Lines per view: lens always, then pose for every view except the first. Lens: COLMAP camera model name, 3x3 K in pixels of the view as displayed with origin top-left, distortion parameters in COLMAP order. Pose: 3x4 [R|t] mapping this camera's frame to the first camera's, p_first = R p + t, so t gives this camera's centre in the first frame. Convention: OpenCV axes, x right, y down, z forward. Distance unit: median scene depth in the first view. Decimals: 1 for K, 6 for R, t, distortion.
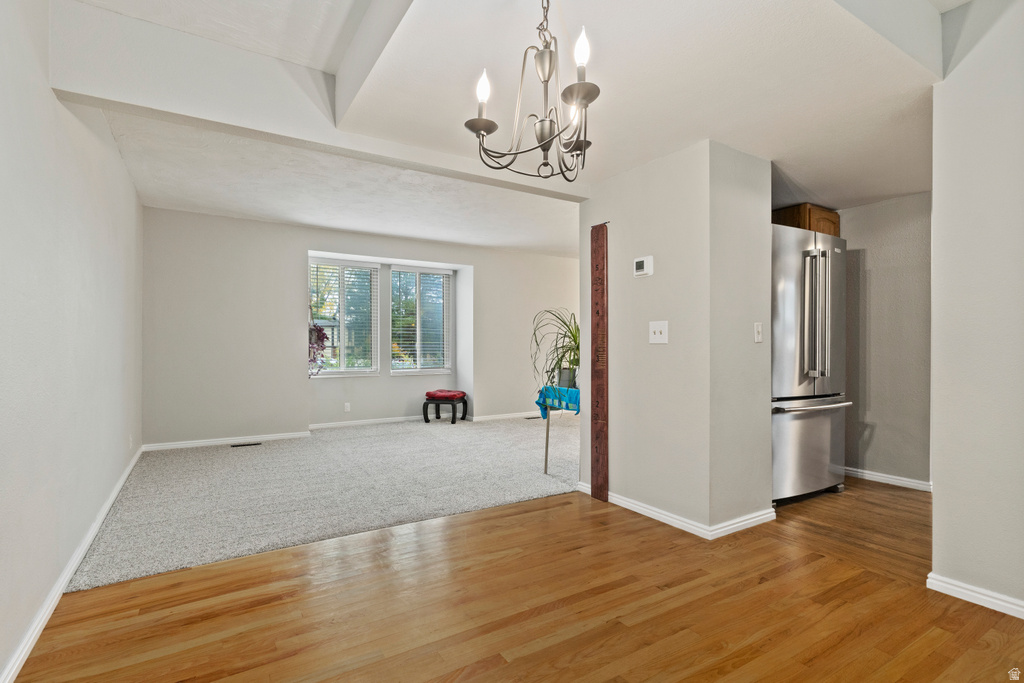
lens RADIAL K [[492.9, 0, 521.0], [0, 492.9, 335.6], [0, 0, 1]] dist [-0.002035, 0.000827]
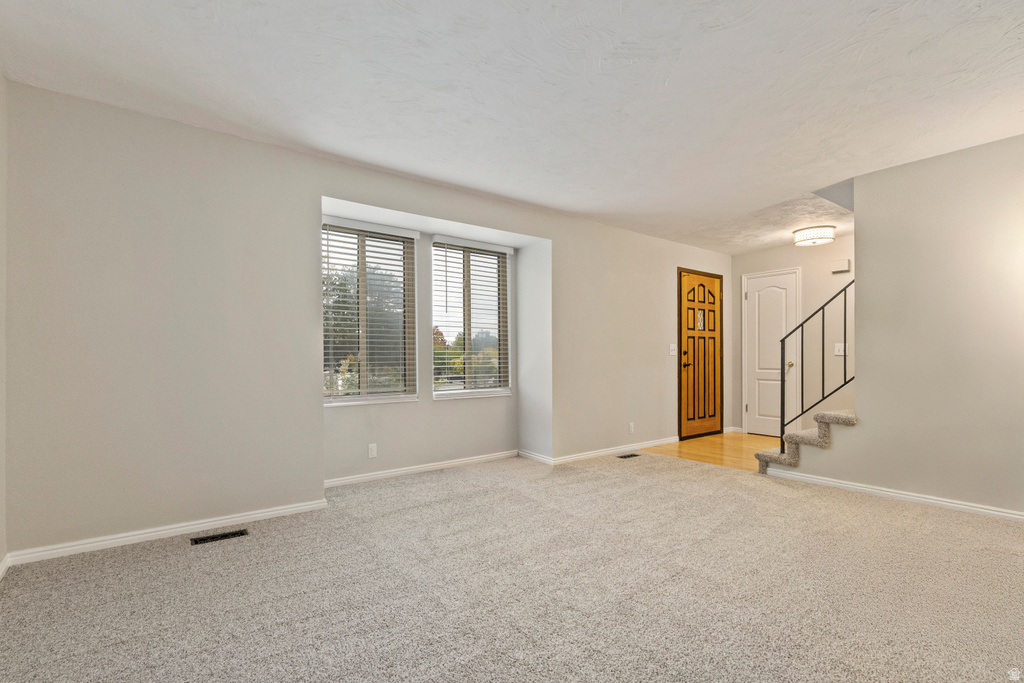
lens RADIAL K [[492.9, 0, 523.2], [0, 492.9, 350.6], [0, 0, 1]] dist [-0.002035, 0.000827]
pose [[0.995410, -0.002445, 0.095673, -0.216919], [0.001661, 0.999964, 0.008275, 0.008977], [-0.095690, -0.008079, 0.995378, 0.335657]]
